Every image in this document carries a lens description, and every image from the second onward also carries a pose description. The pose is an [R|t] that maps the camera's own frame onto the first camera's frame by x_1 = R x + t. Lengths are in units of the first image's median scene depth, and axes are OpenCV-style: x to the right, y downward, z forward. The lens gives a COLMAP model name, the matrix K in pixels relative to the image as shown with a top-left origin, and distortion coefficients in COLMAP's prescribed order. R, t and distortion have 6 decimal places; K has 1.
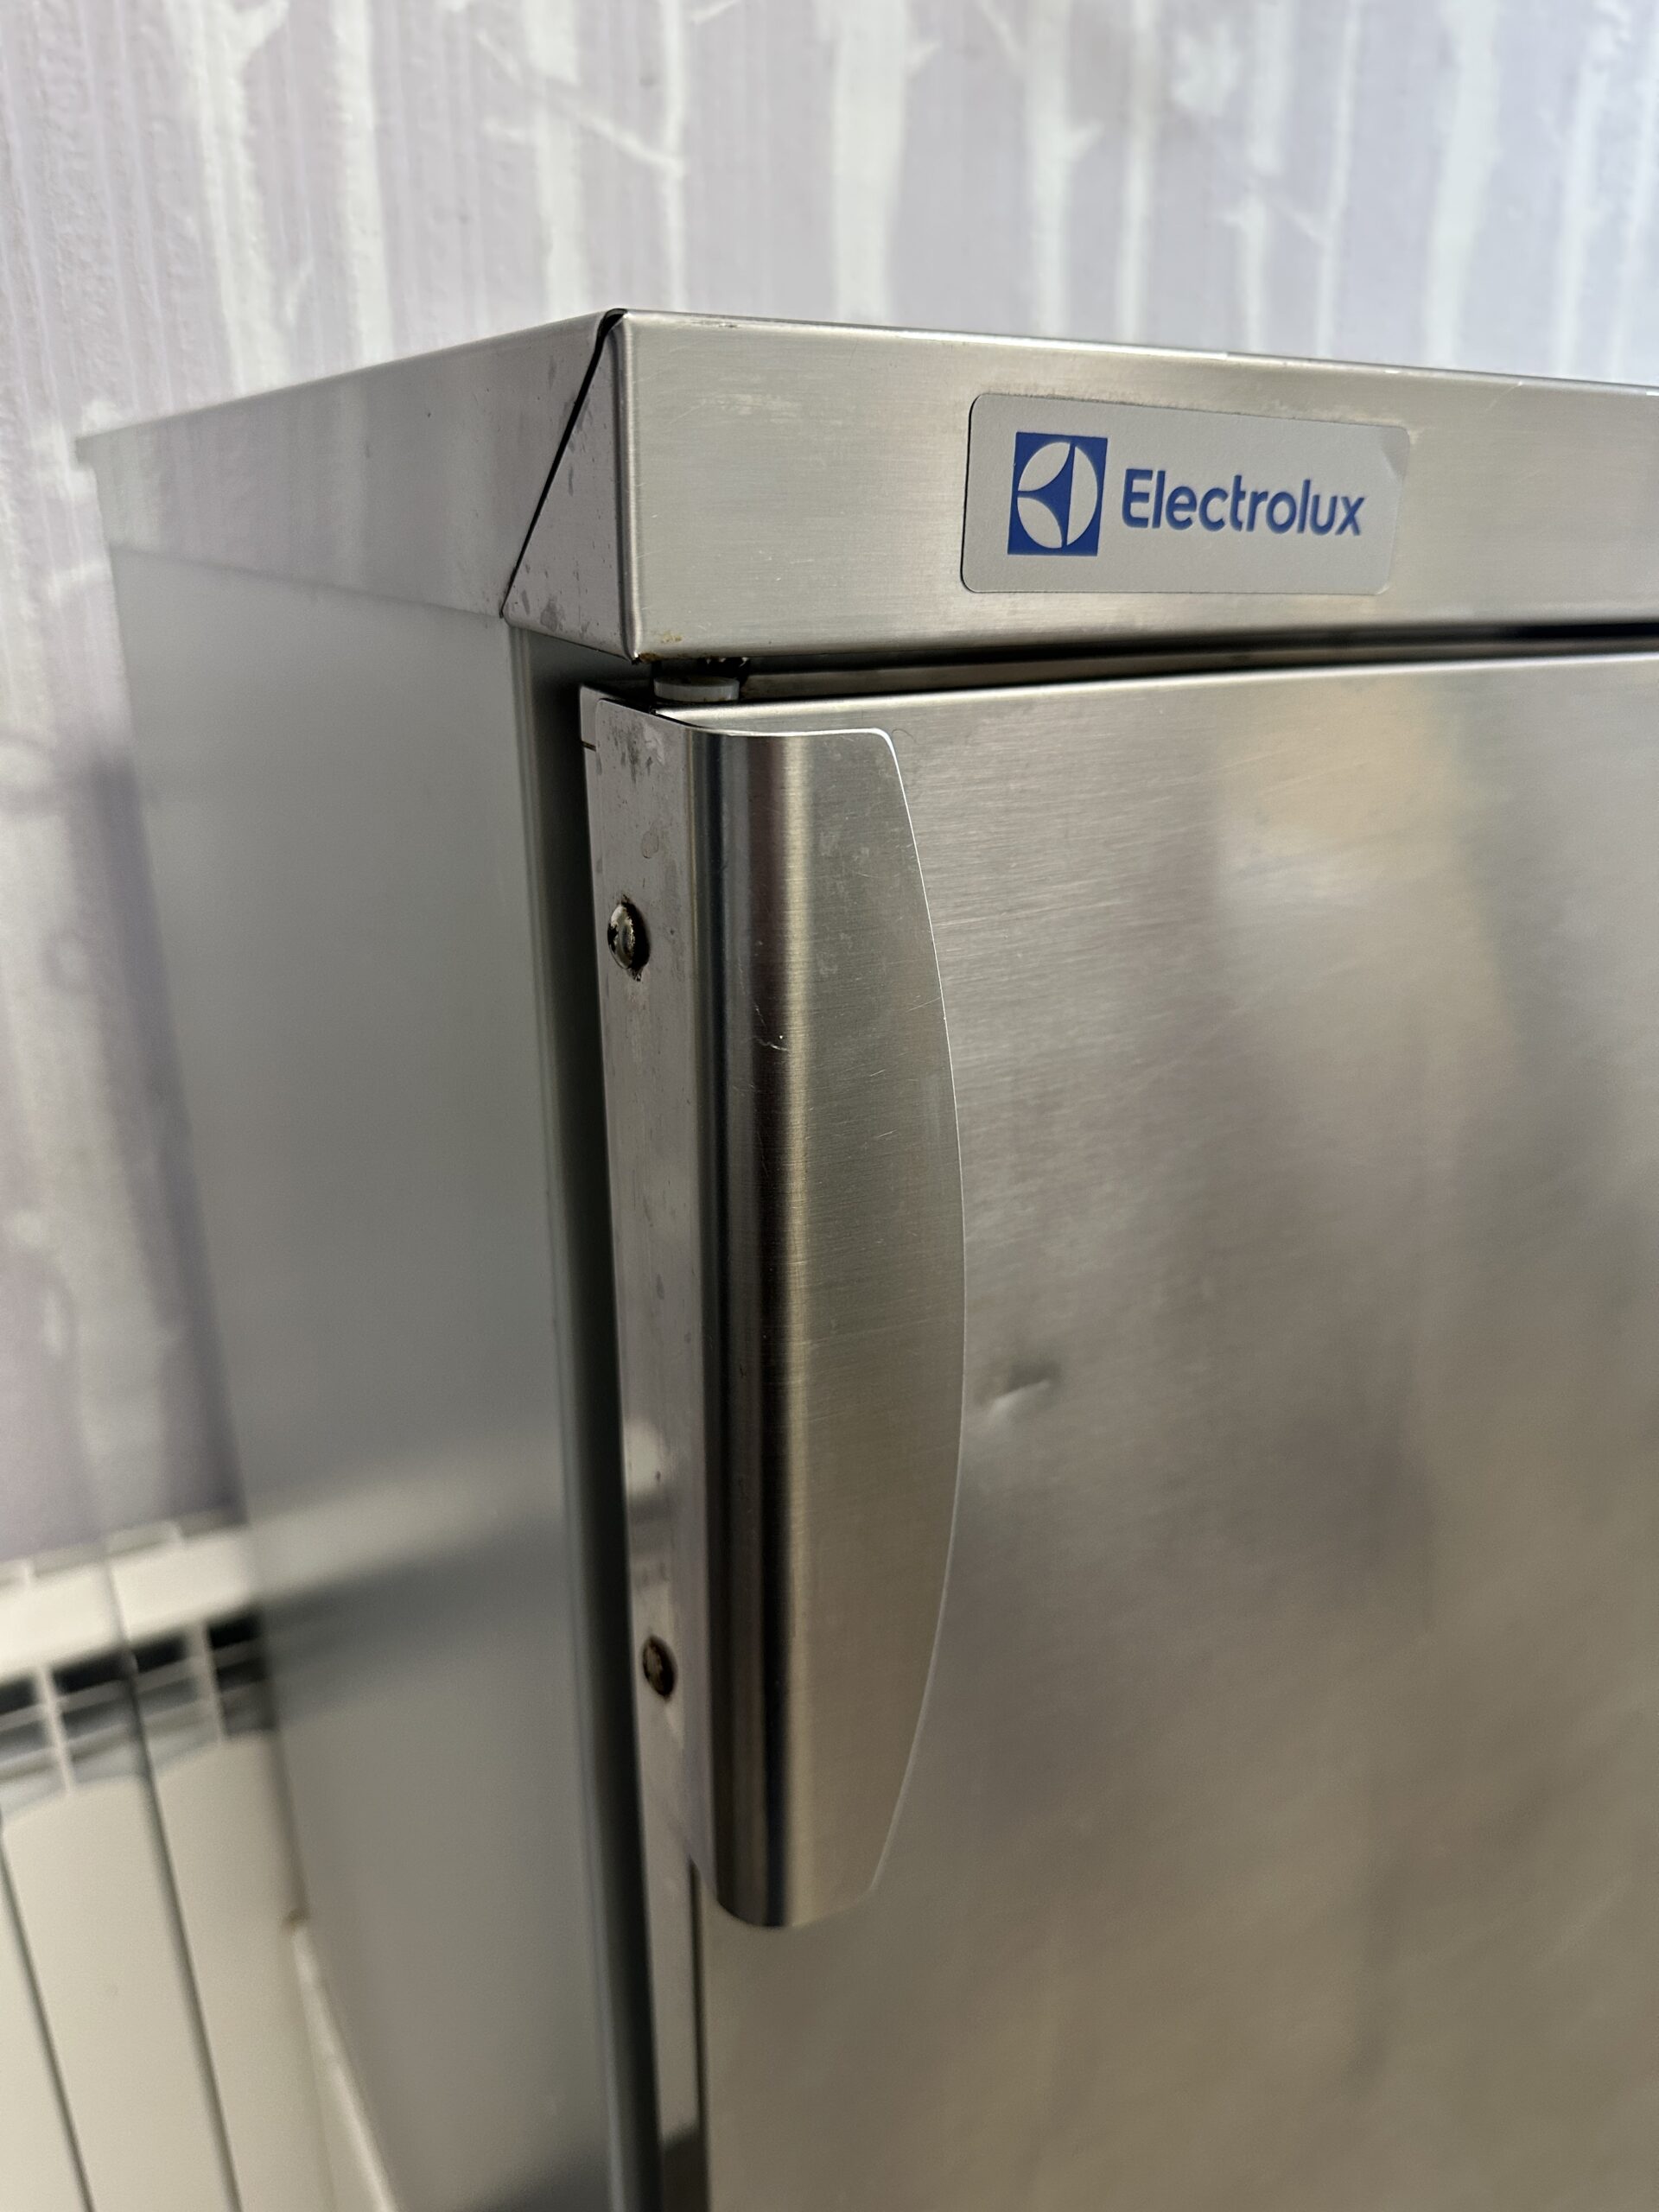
lens RADIAL K [[1642.0, 0, 841.7], [0, 1642.0, 1120.6], [0, 0, 1]] dist [-0.028879, -0.002891]
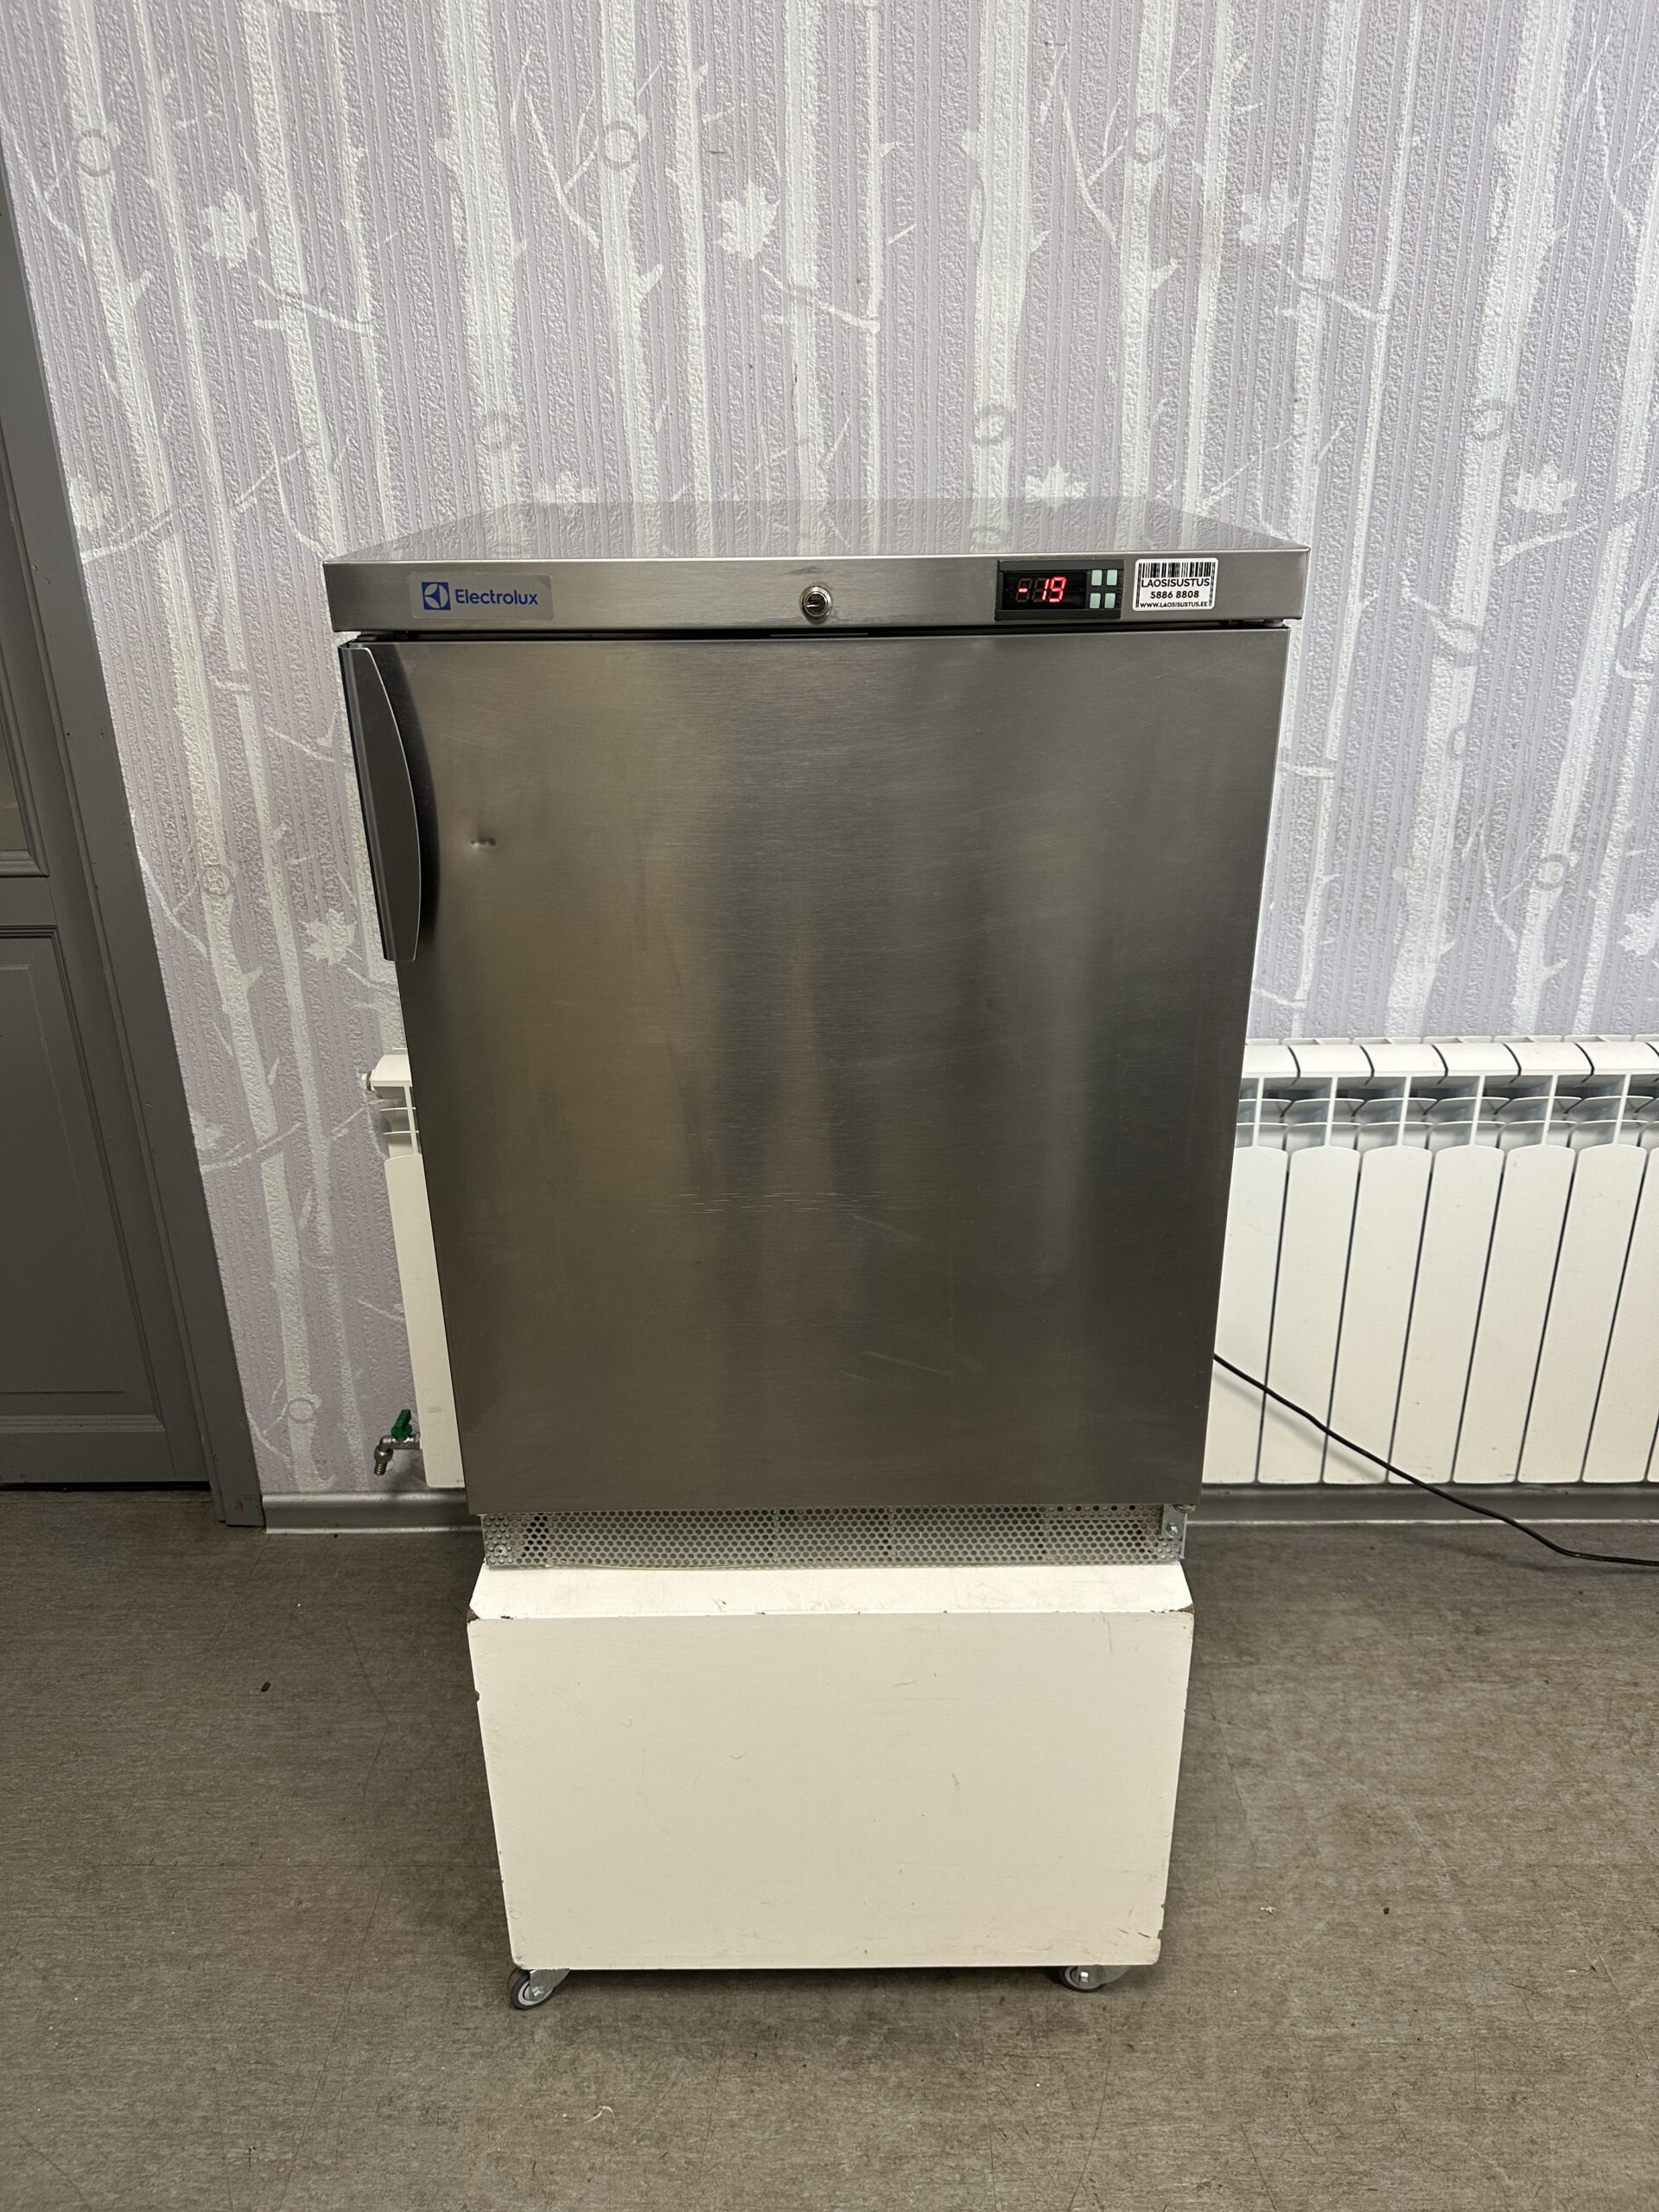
lens RADIAL K [[1581.1, 0, 829.1], [0, 1581.1, 1111.0], [0, 0, 1]] dist [0.001238, -0.009654]
pose [[0.865363, 0.184830, -0.465816, 0.887772], [-0.158266, 0.982727, 0.095916, 0.104521], [0.475498, -0.009279, 0.879668, -0.597102]]
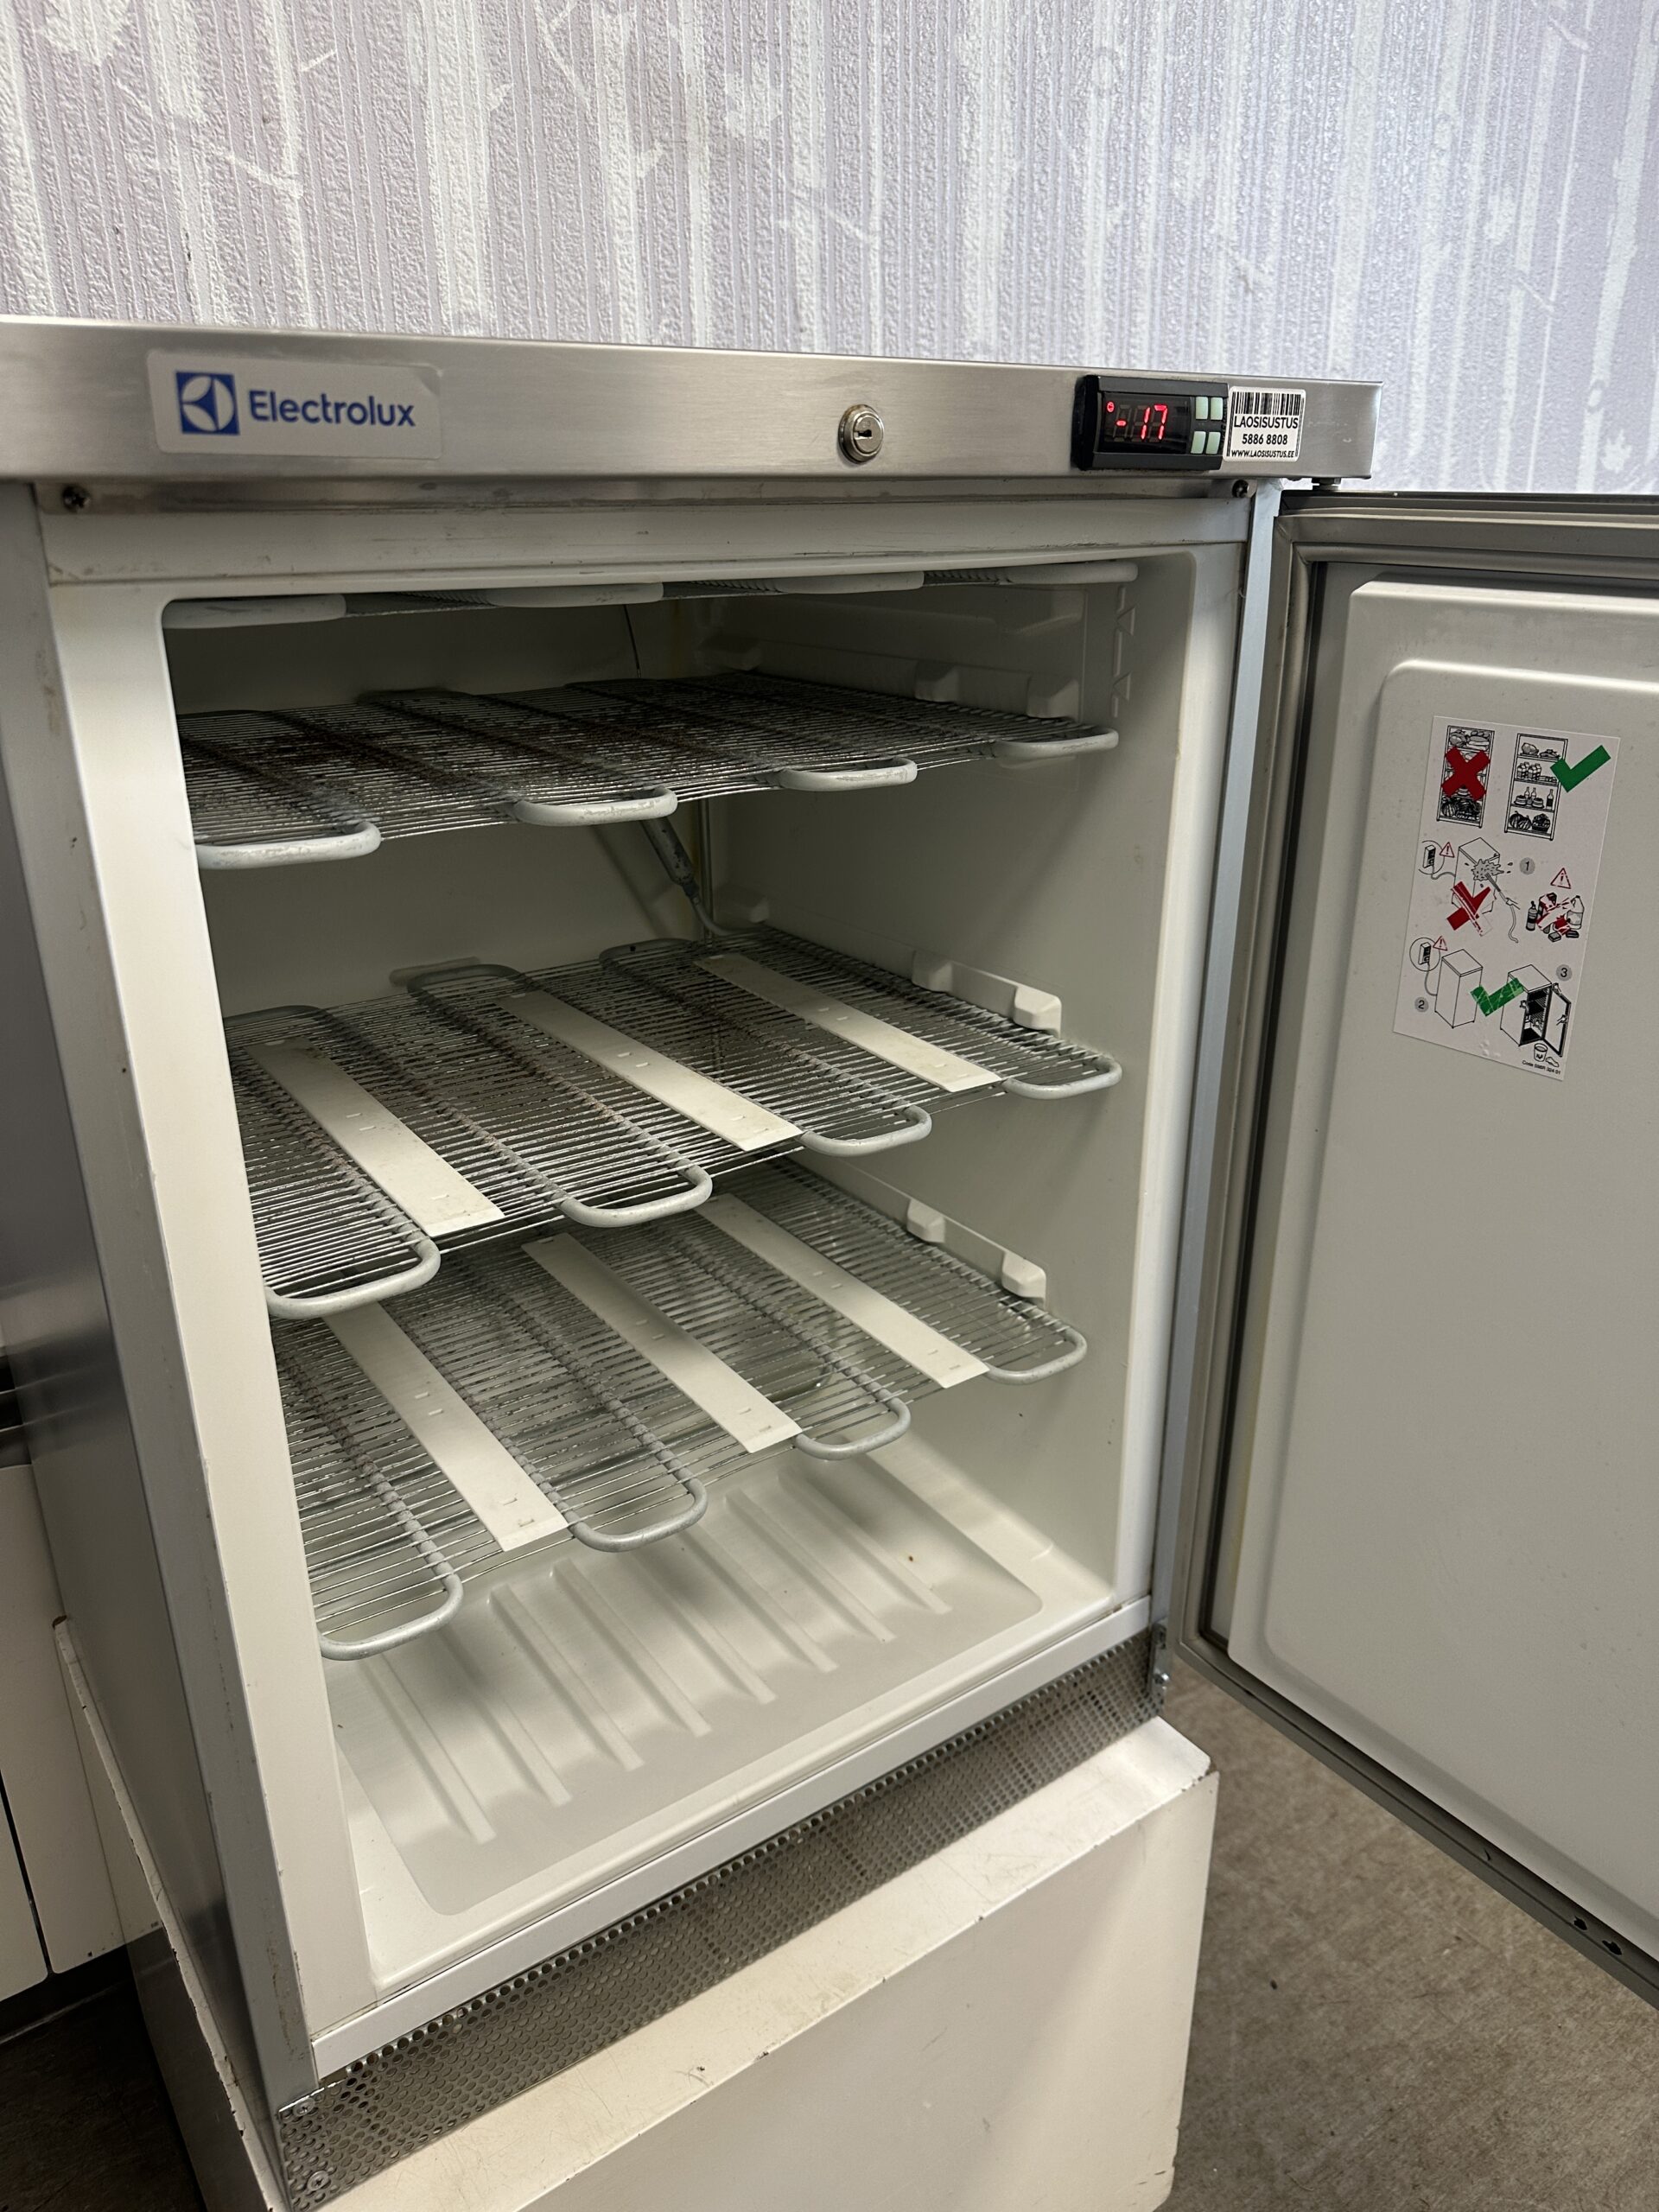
lens RADIAL K [[1581.1, 0, 822.8], [0, 1581.1, 1111.8], [0, 0, 1]] dist [0.001238, -0.009654]
pose [[0.996146, -0.045804, 0.074802, 0.194427], [0.044881, 0.998894, 0.013987, 0.135013], [-0.075360, -0.010576, 0.997100, -0.273305]]
